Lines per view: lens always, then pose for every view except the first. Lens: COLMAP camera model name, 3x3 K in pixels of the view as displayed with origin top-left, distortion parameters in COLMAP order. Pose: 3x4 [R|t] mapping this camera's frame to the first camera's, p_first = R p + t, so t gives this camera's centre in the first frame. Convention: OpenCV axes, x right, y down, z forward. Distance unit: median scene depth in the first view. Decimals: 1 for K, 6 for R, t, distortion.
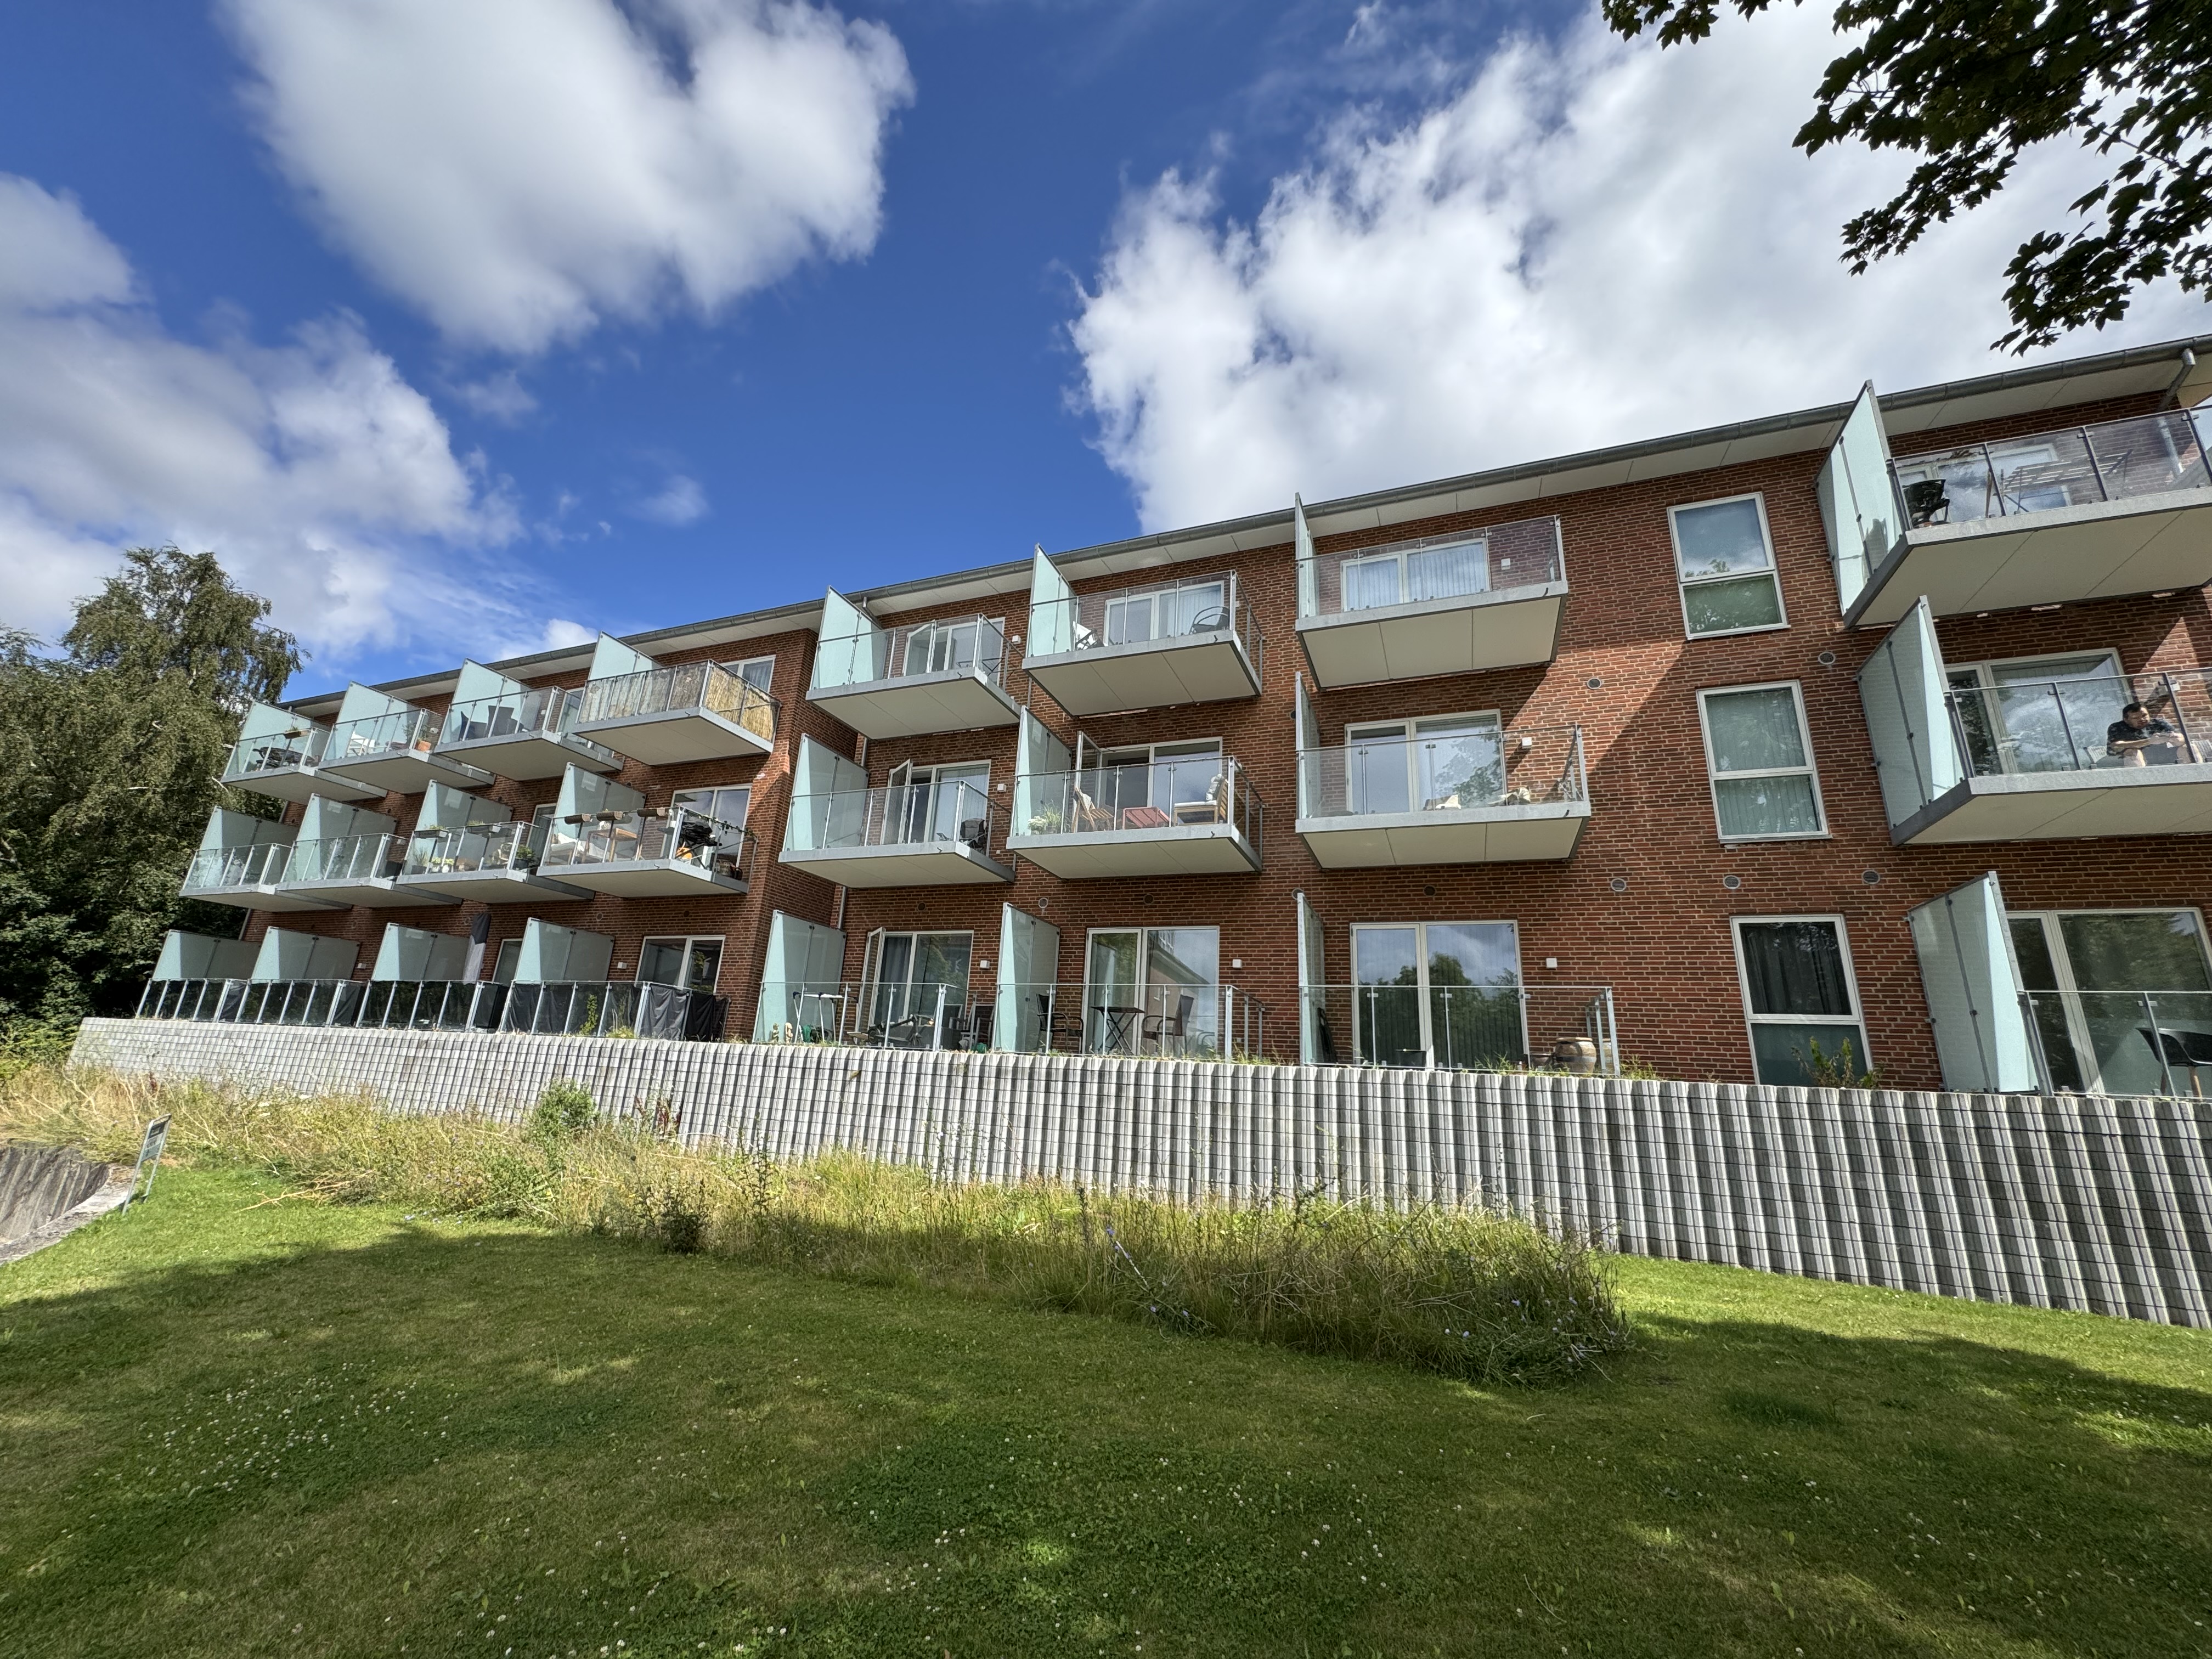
lens RADIAL K [[881.9, 0, 1106.0], [0, 881.9, 829.5], [0, 0, 1]] dist [-0.002711, -0.000285]
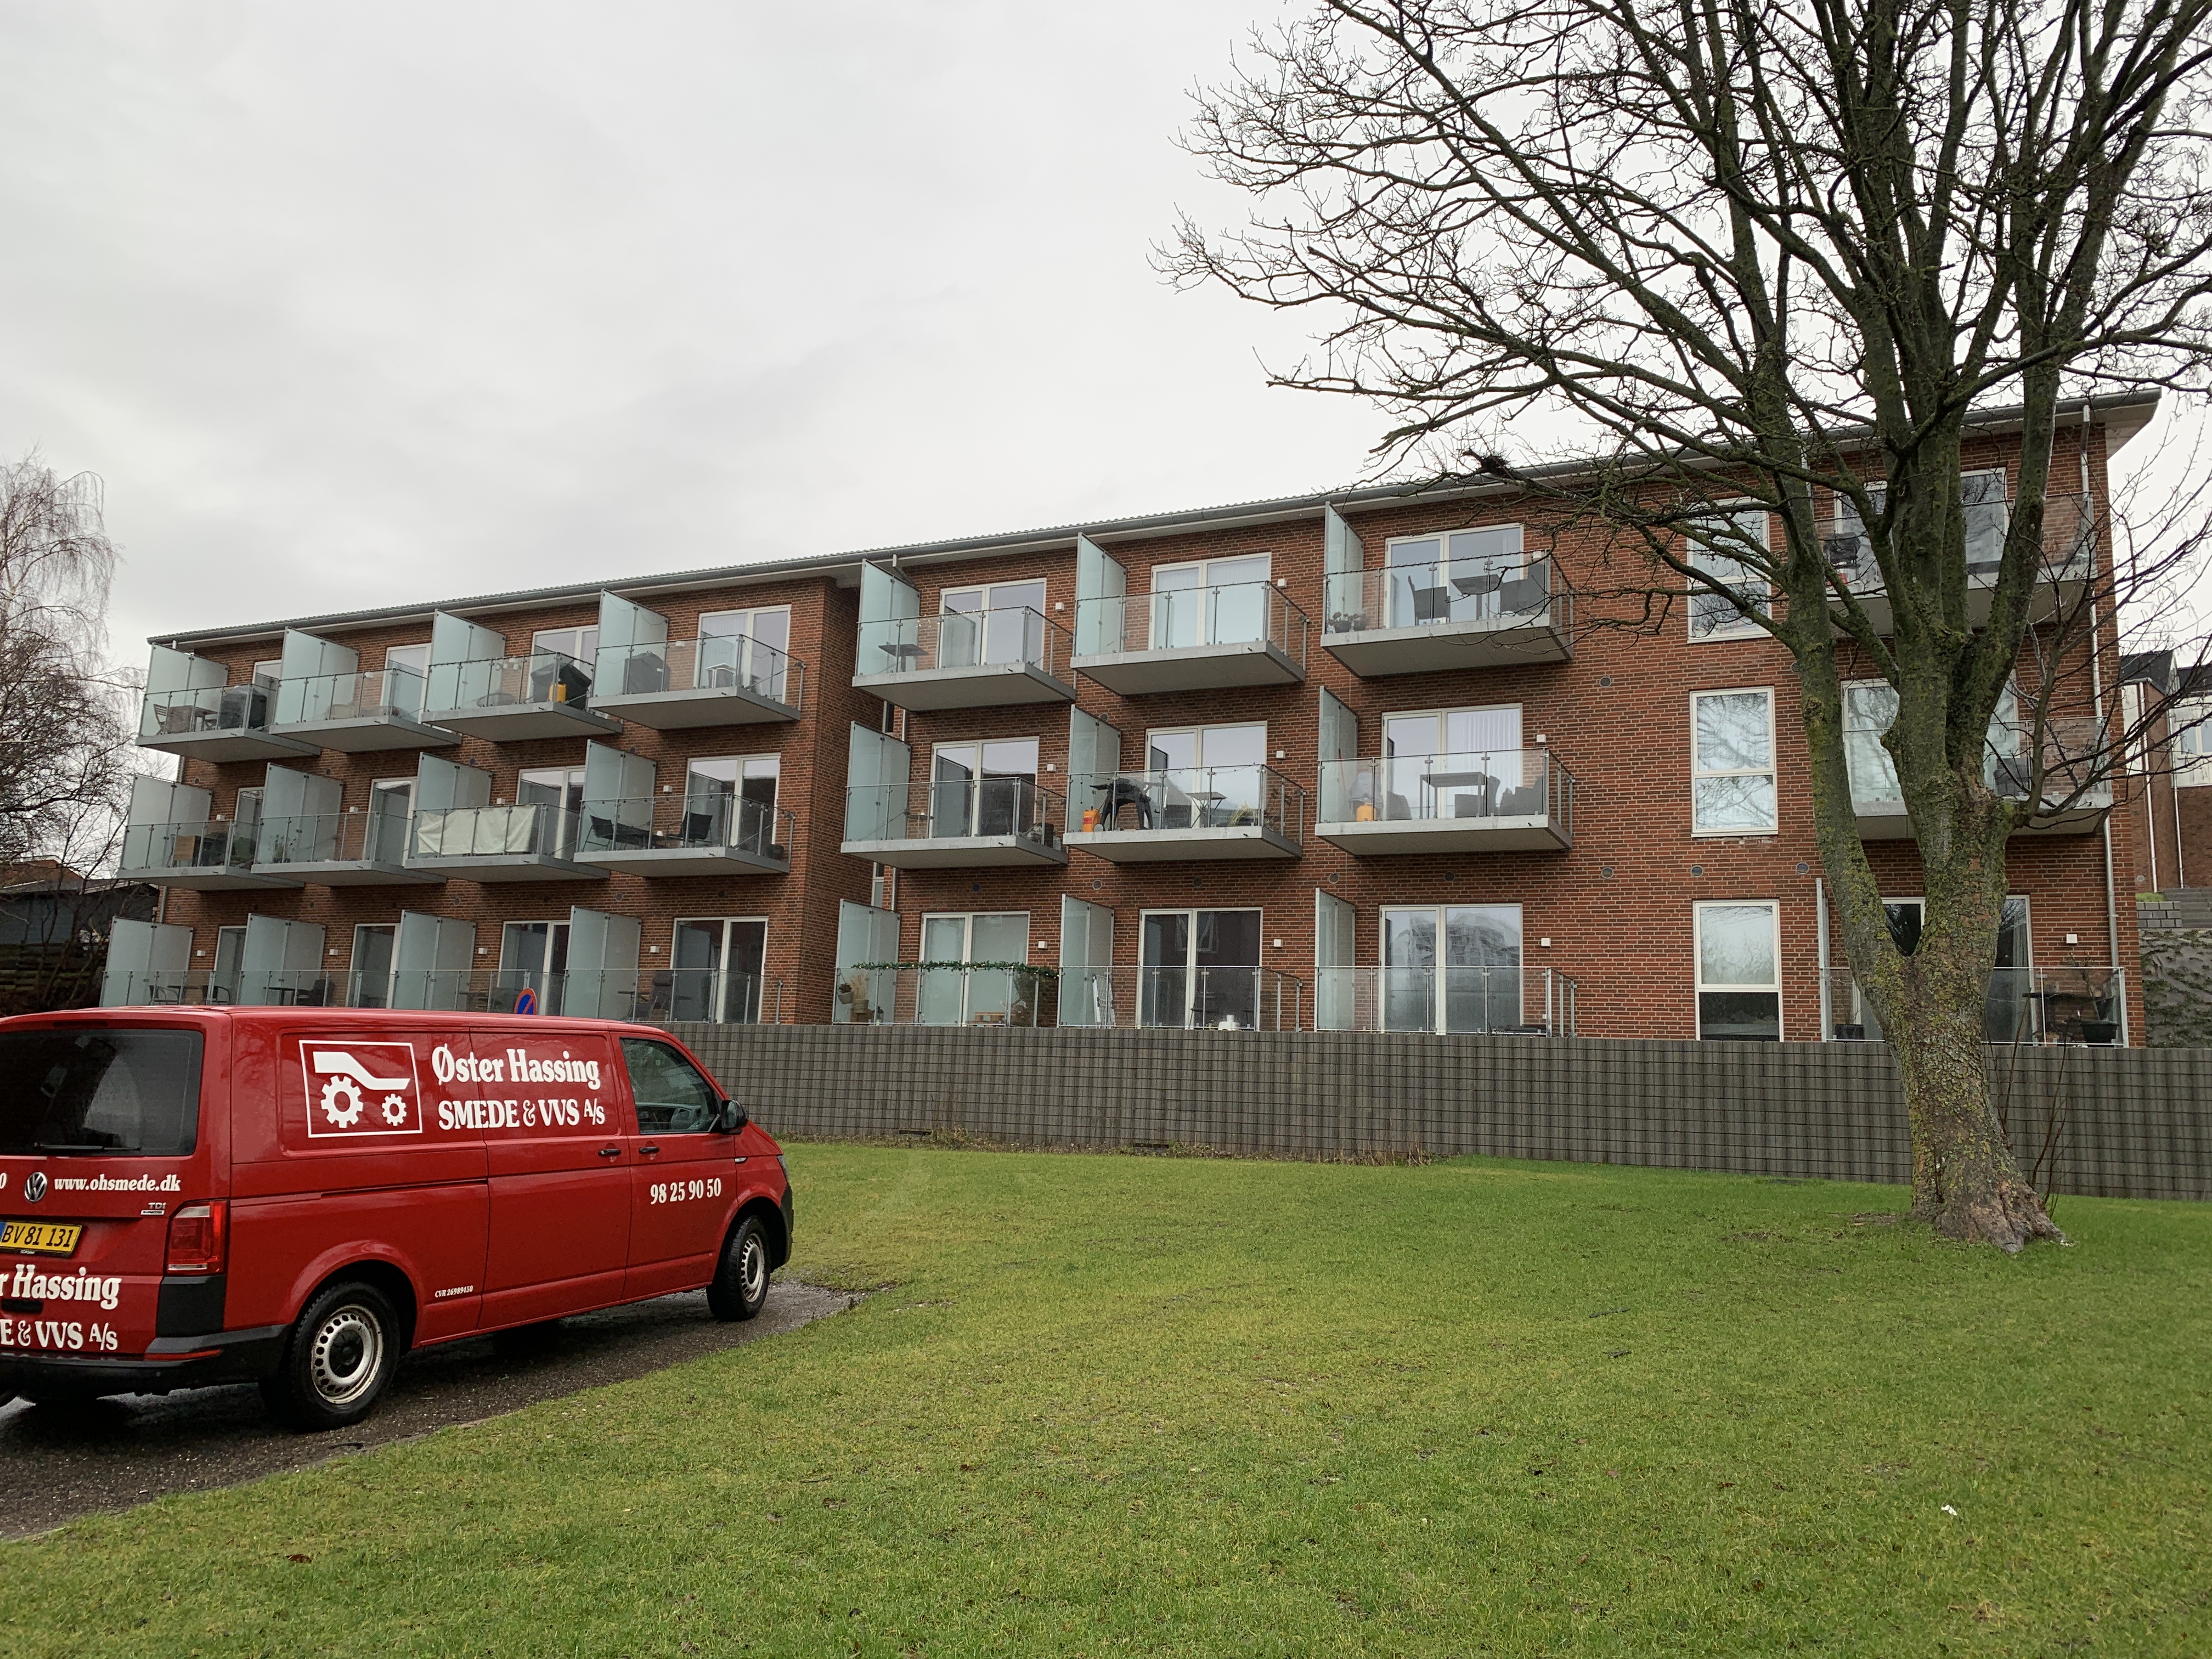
lens RADIAL K [[1685.7, 0, 1106.0], [0, 1685.7, 829.5], [0, 0, 1]] dist [0.066142, -0.072461]
pose [[0.998326, -0.032587, -0.047790, 0.043563], [0.039092, 0.989065, 0.142204, -0.319343], [0.042633, -0.143834, 0.988683, -1.156110]]
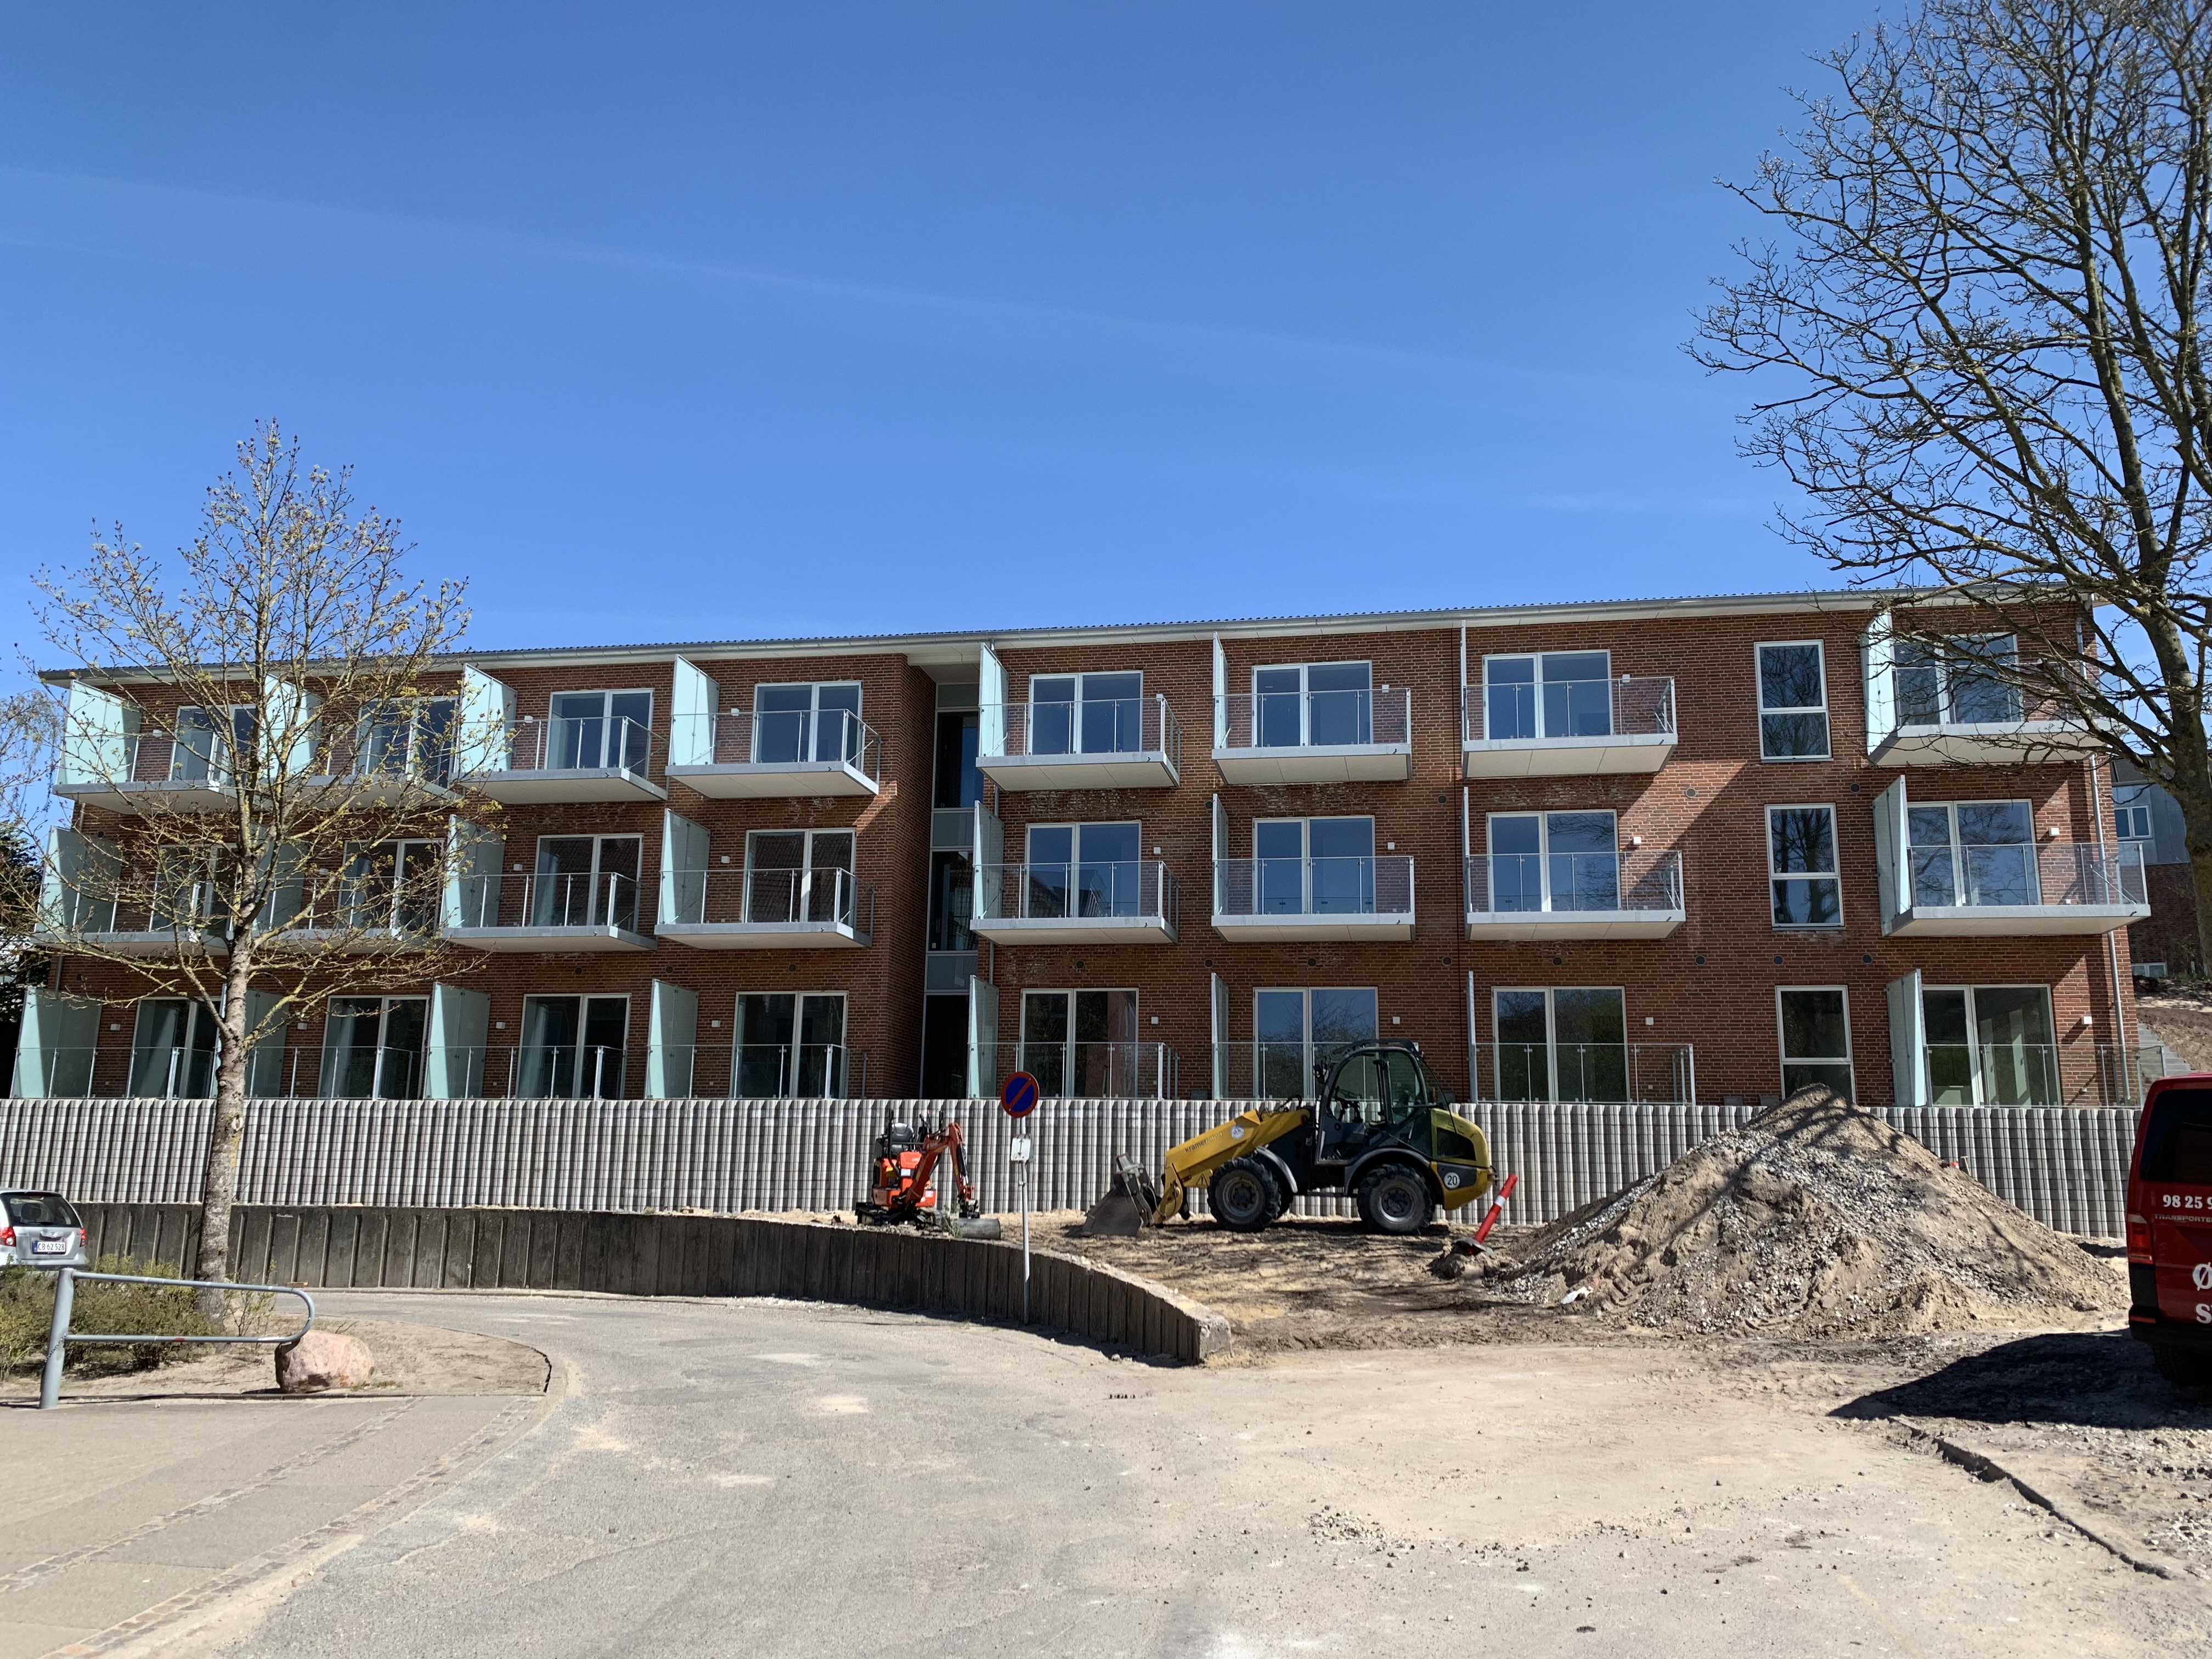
lens RADIAL K [[1688.2, 0, 1113.1], [0, 1688.2, 863.6], [0, 0, 1]] dist [0.015986, -0.007420]
pose [[0.979276, -0.010342, 0.202266, -0.750816], [-0.016461, 0.991327, 0.130381, -0.379013], [-0.201861, -0.131008, 0.970613, -1.202754]]
